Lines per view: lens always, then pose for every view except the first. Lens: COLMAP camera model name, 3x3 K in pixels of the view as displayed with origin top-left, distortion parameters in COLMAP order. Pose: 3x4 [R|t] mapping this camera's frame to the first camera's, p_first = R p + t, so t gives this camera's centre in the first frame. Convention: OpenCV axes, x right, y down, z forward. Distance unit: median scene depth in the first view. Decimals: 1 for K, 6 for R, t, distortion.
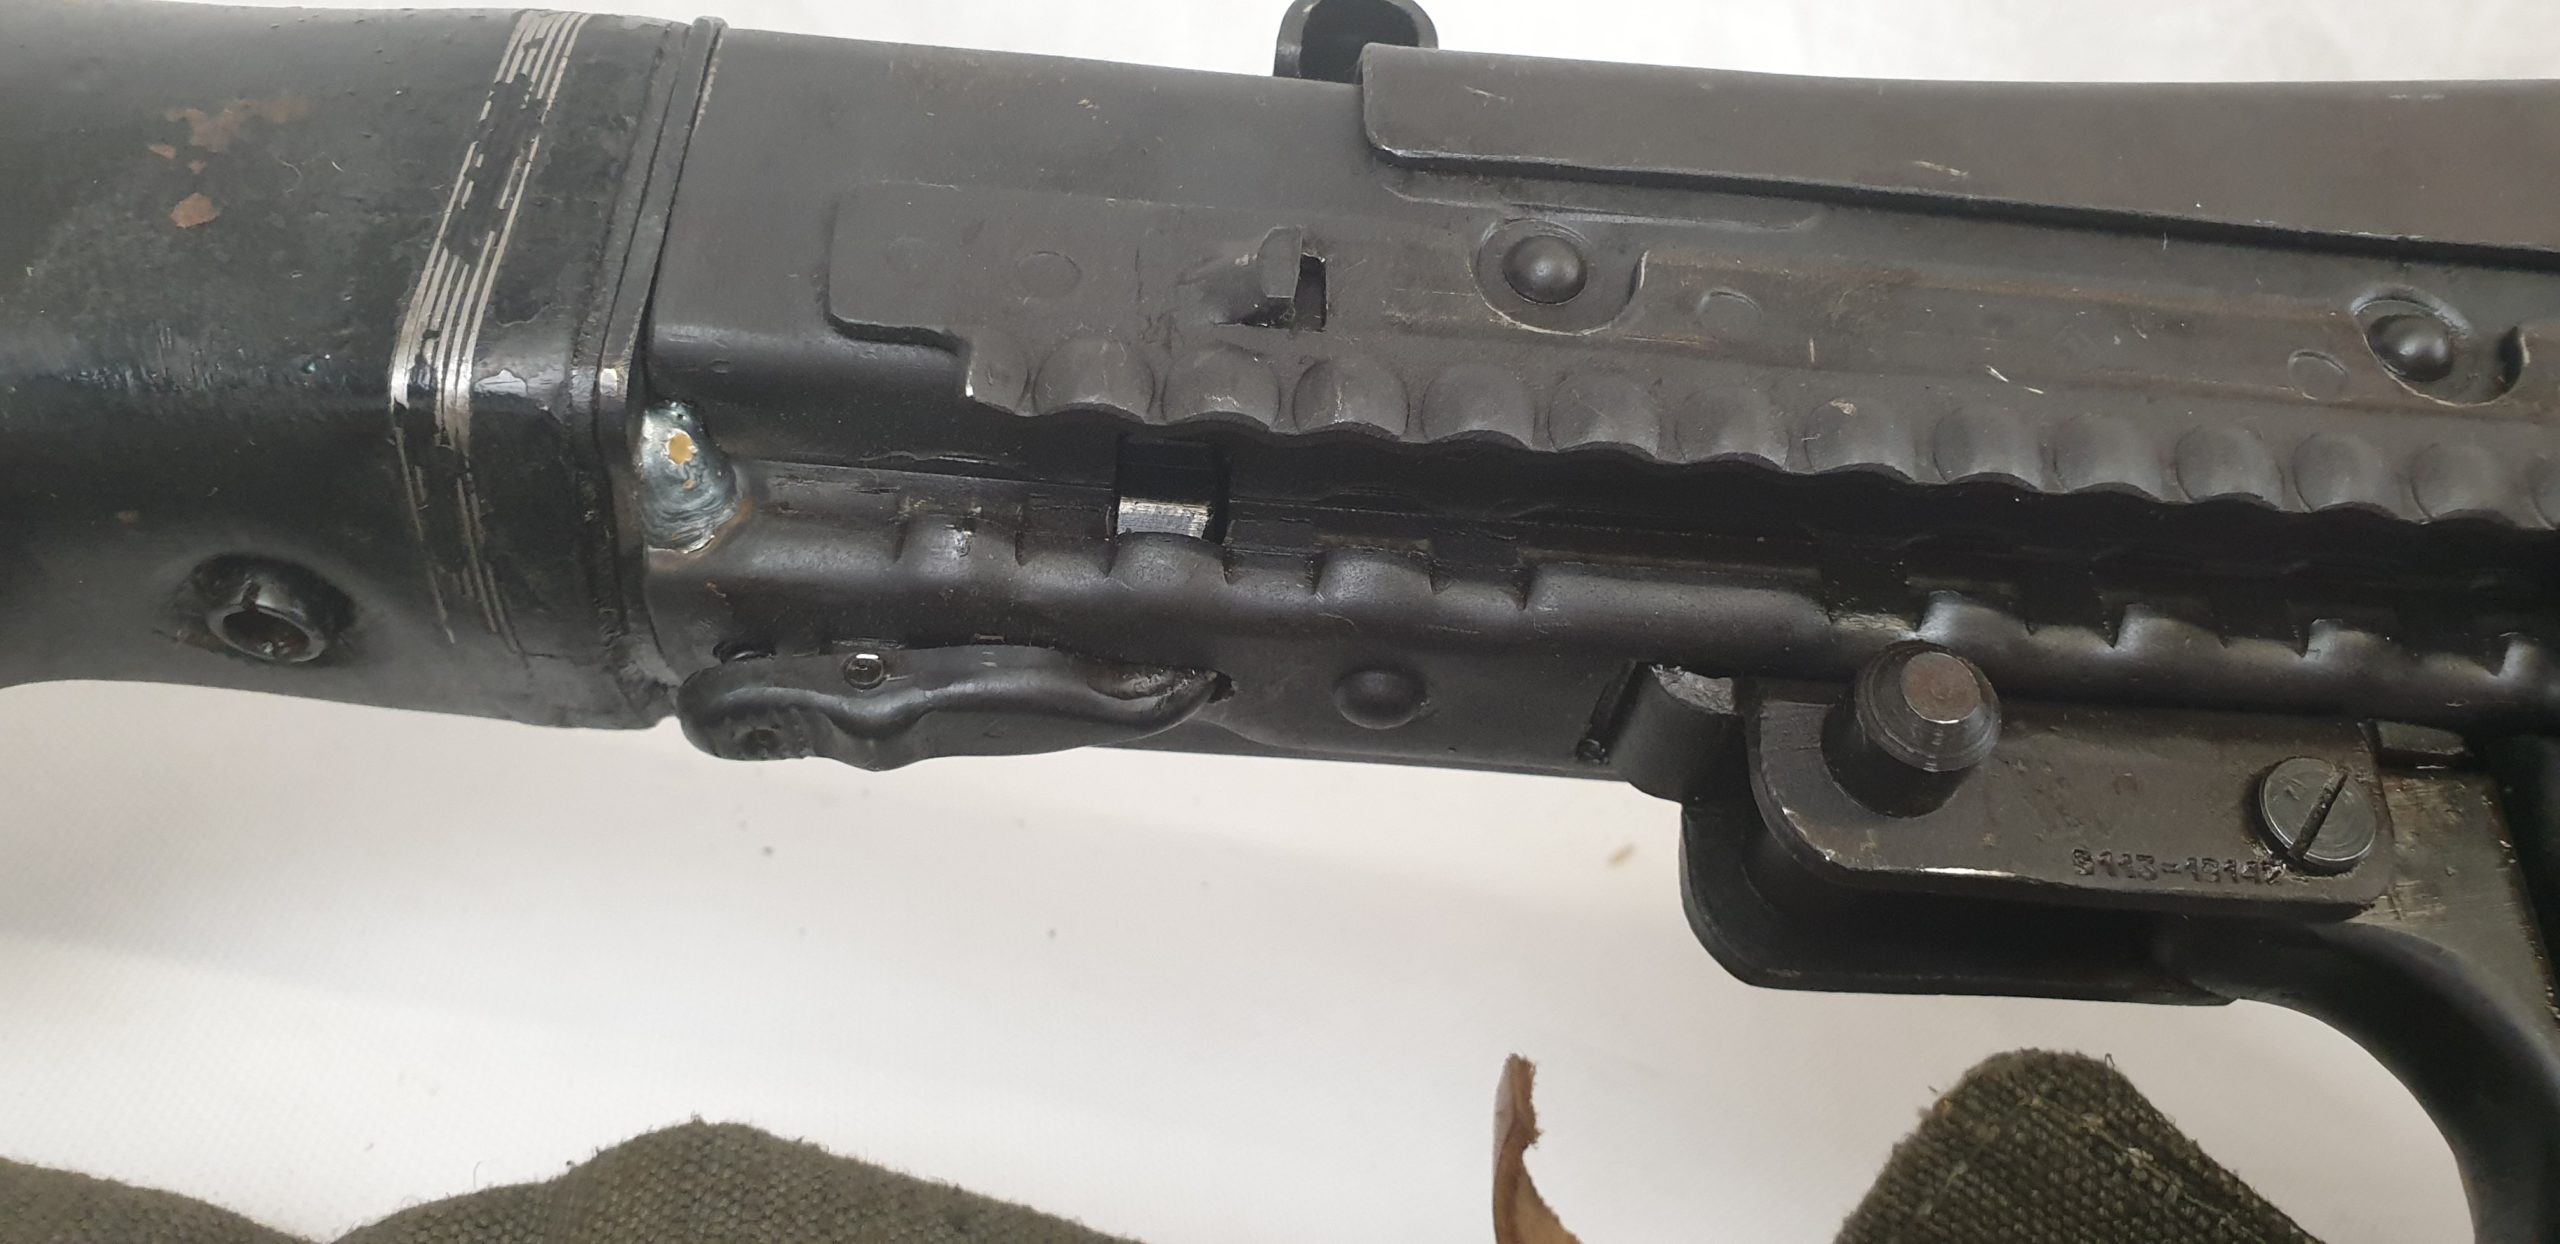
lens RADIAL K [[2018.4, 0, 1296.6], [0, 2018.4, 617.3], [0, 0, 1]] dist [-0.000216, 0.013473]
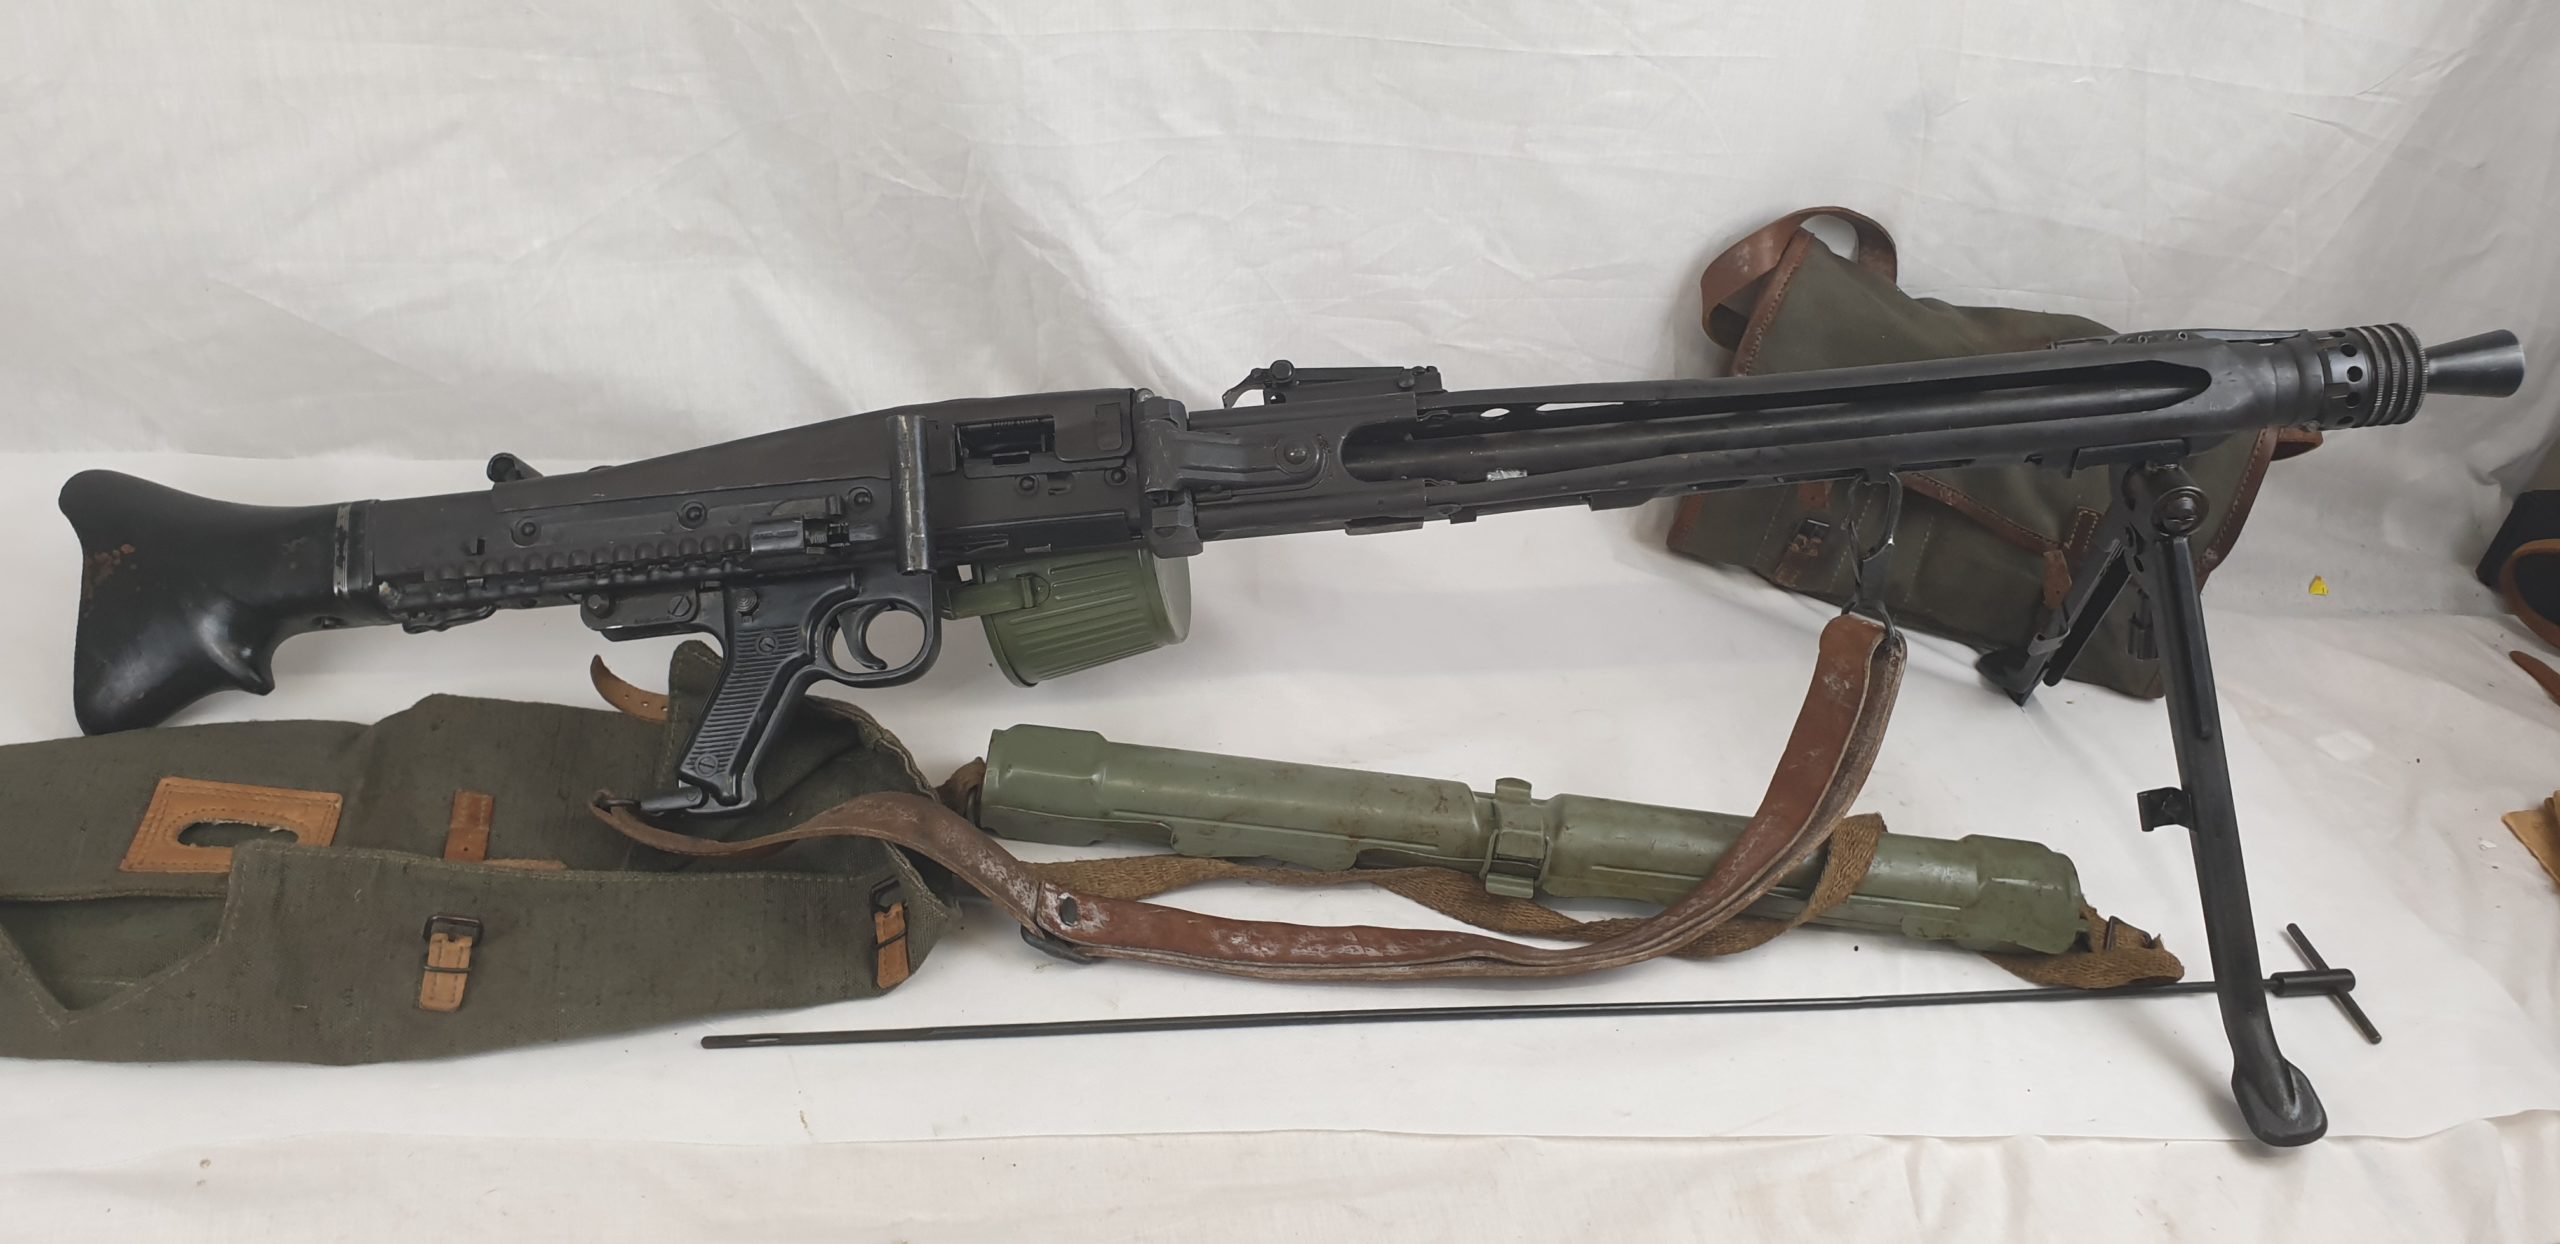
lens RADIAL K [[2018.4, 0, 1302.7], [0, 2018.4, 638.4], [0, 0, 1]] dist [-0.000216, 0.013473]
pose [[0.983655, -0.154278, -0.092845, 2.673528], [0.176523, 0.927959, 0.328226, -1.331793], [0.035519, -0.339250, 0.940025, -4.203898]]
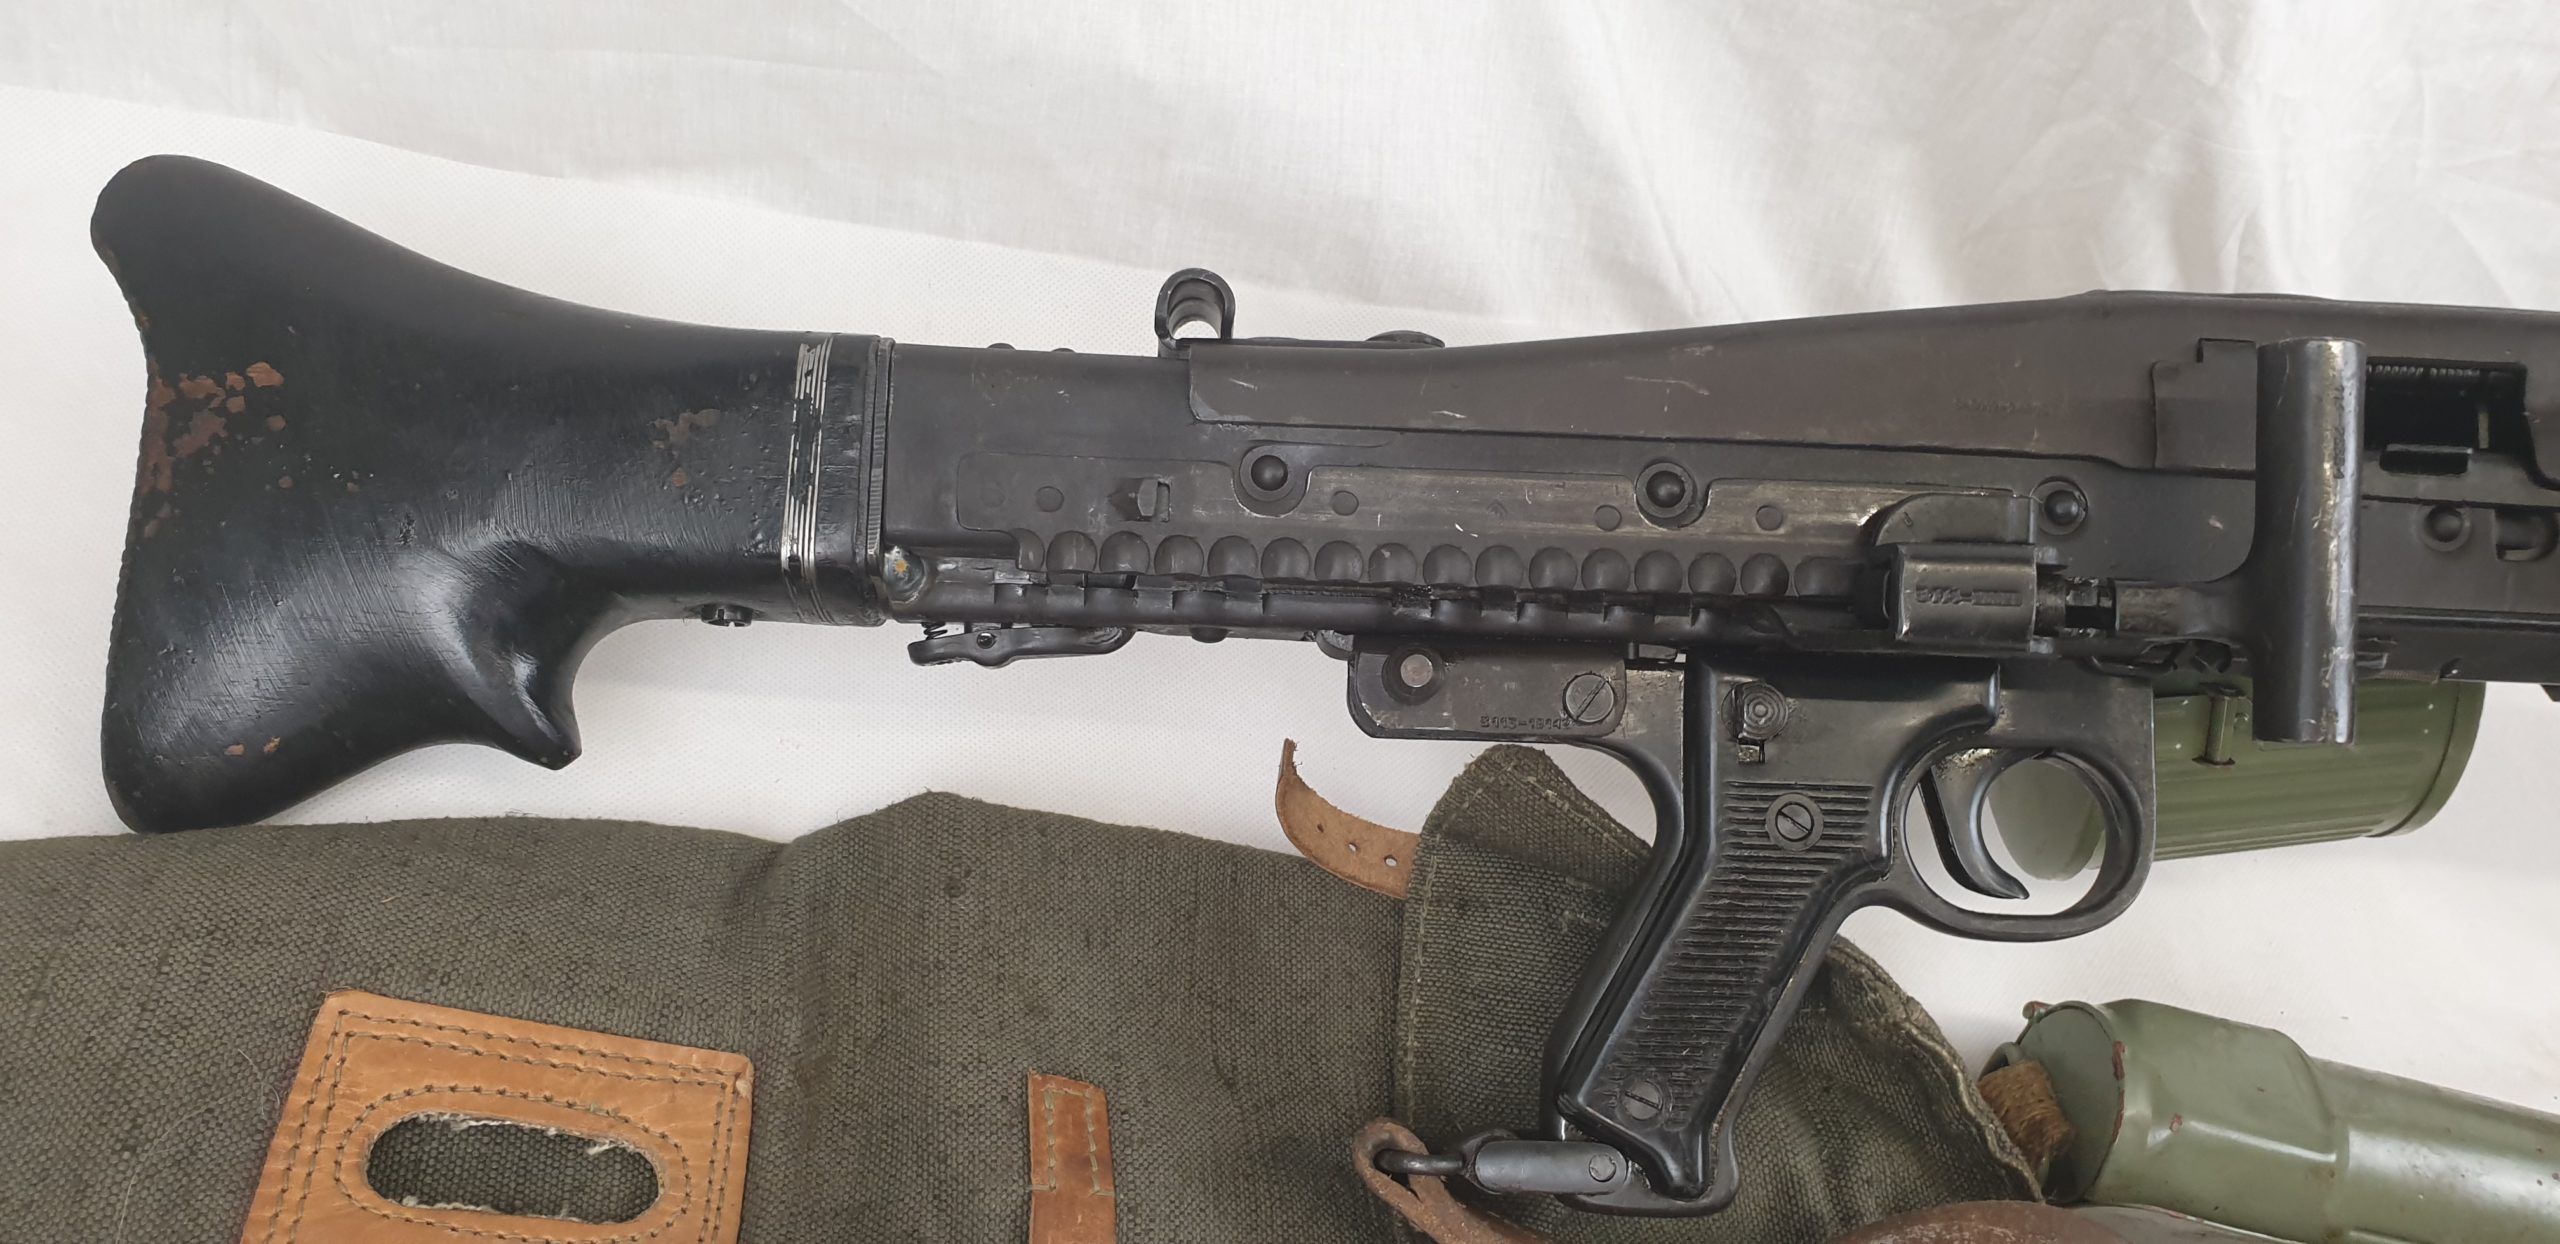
lens RADIAL K [[2018.4, 0, 1269.6], [0, 2018.4, 634.7], [0, 0, 1]] dist [-0.000216, 0.013473]
pose [[0.998835, -0.010715, -0.047055, 0.226672], [0.029816, 0.903698, 0.427130, -0.966403], [0.037947, -0.428036, 0.902965, -1.101547]]
